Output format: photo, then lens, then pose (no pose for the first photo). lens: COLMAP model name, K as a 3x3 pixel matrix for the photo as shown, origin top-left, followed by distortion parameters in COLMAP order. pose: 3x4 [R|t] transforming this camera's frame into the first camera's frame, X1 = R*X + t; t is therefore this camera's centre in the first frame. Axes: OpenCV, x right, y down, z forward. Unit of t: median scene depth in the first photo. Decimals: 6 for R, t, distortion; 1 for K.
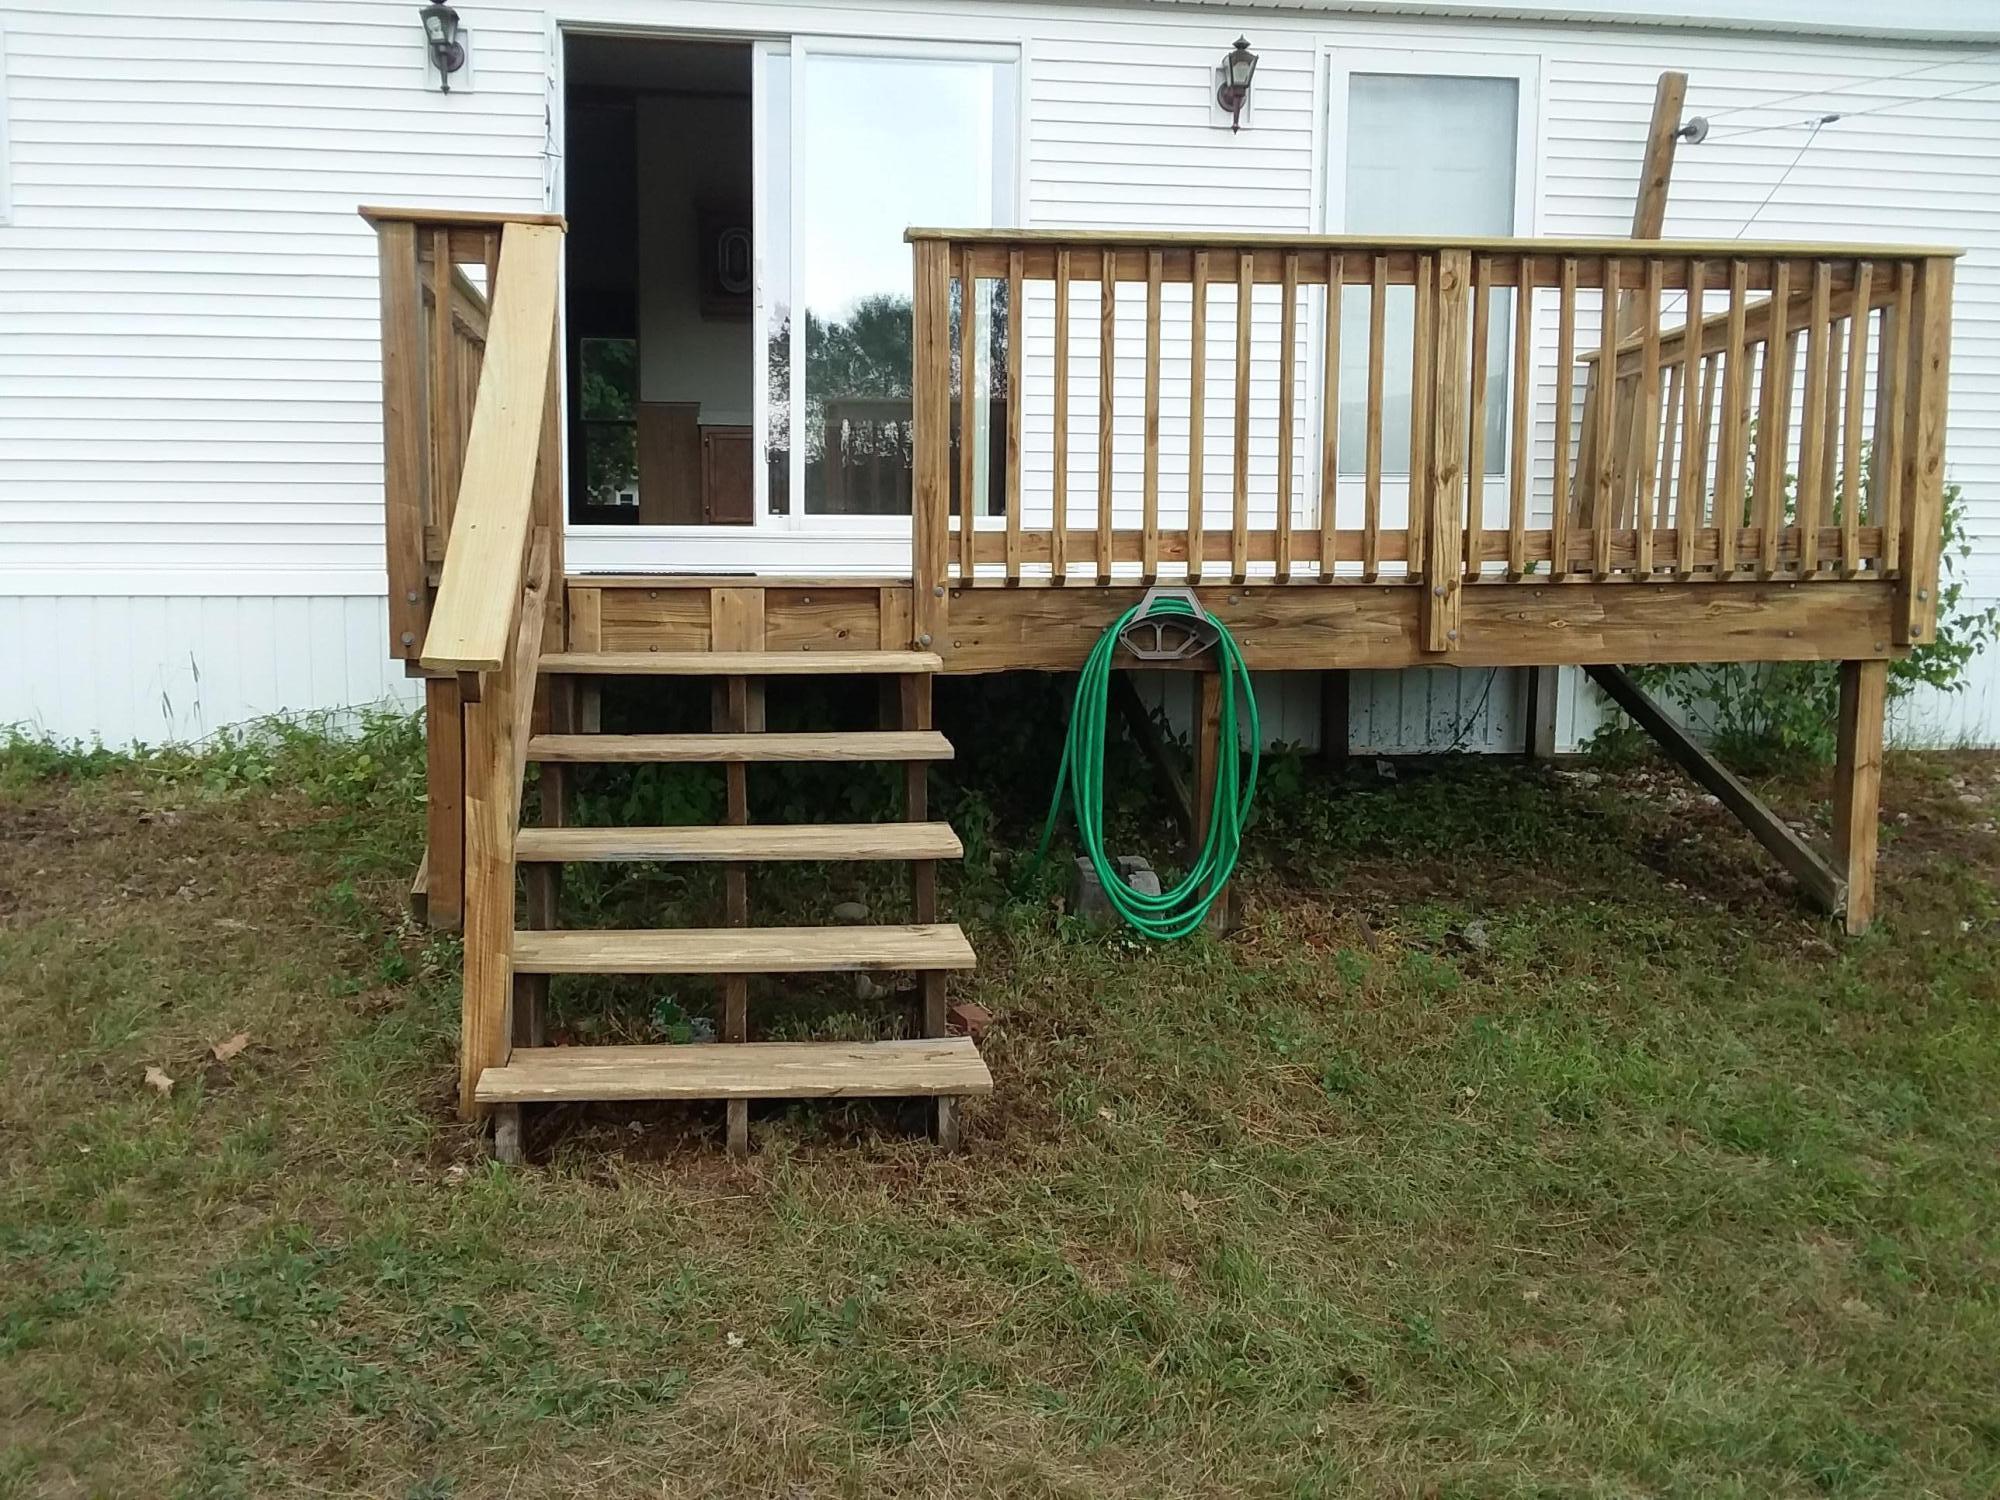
lens RADIAL K [[1735.0, 0, 998.0], [0, 1735.0, 751.2], [0, 0, 1]] dist [0.004353, 0.001706]
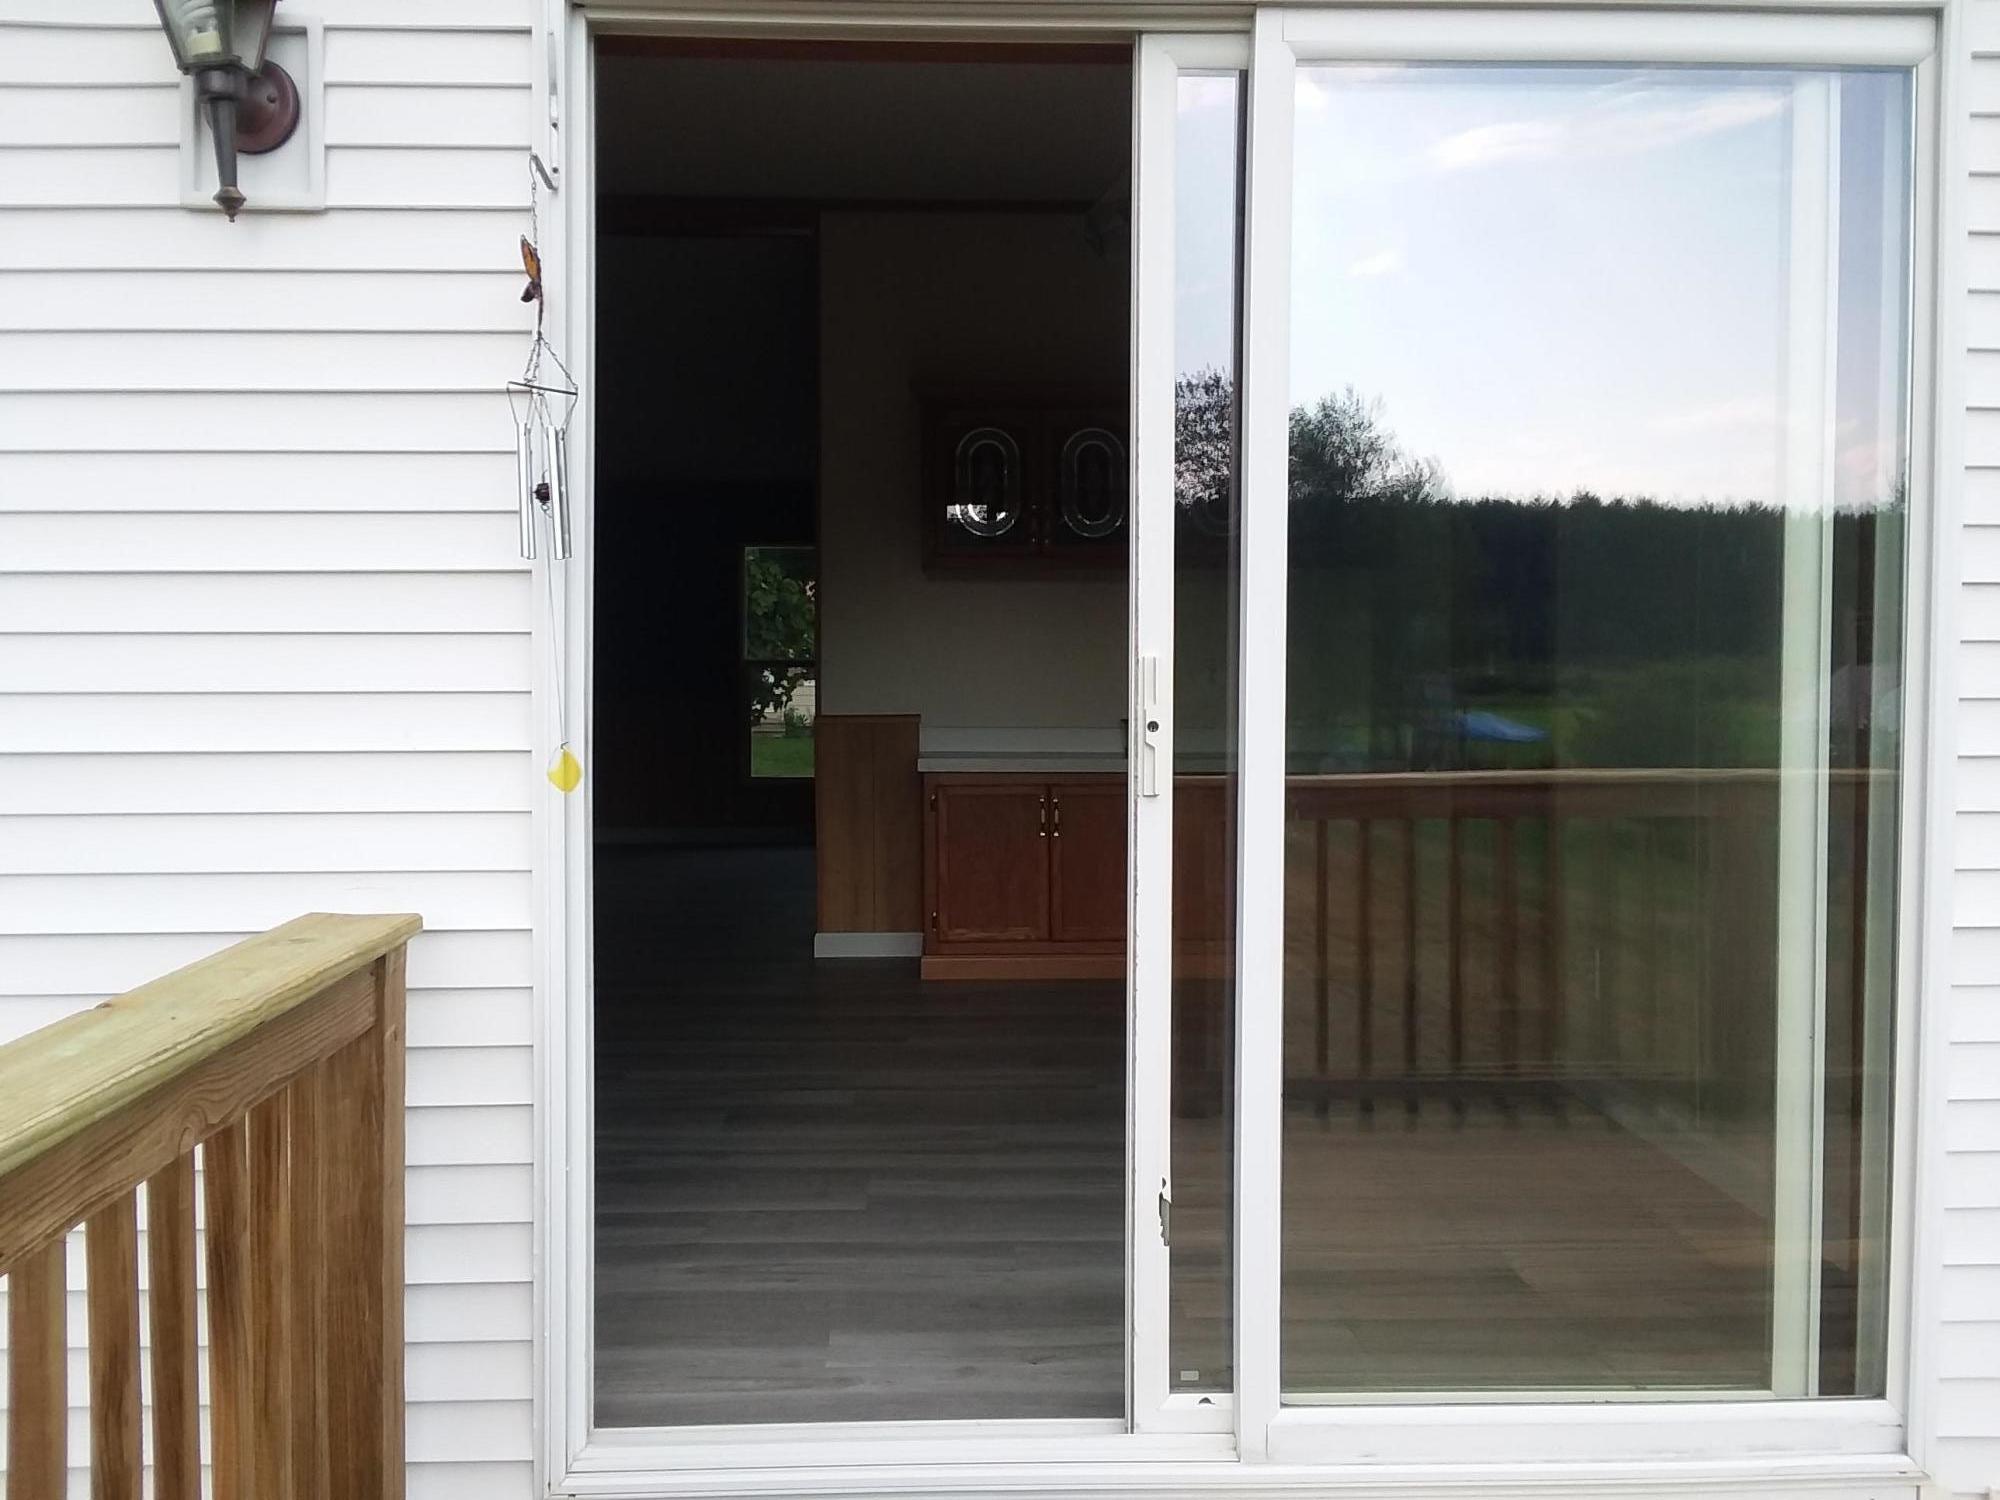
lens RADIAL K [[1735.0, 0, 1001.4], [0, 1735.0, 748.1], [0, 0, 1]] dist [0.004353, 0.001706]
pose [[0.994554, -0.004766, -0.104109, -0.136822], [-0.001465, 0.998216, -0.059689, -0.256023], [0.104208, 0.059516, 0.992773, 0.687837]]
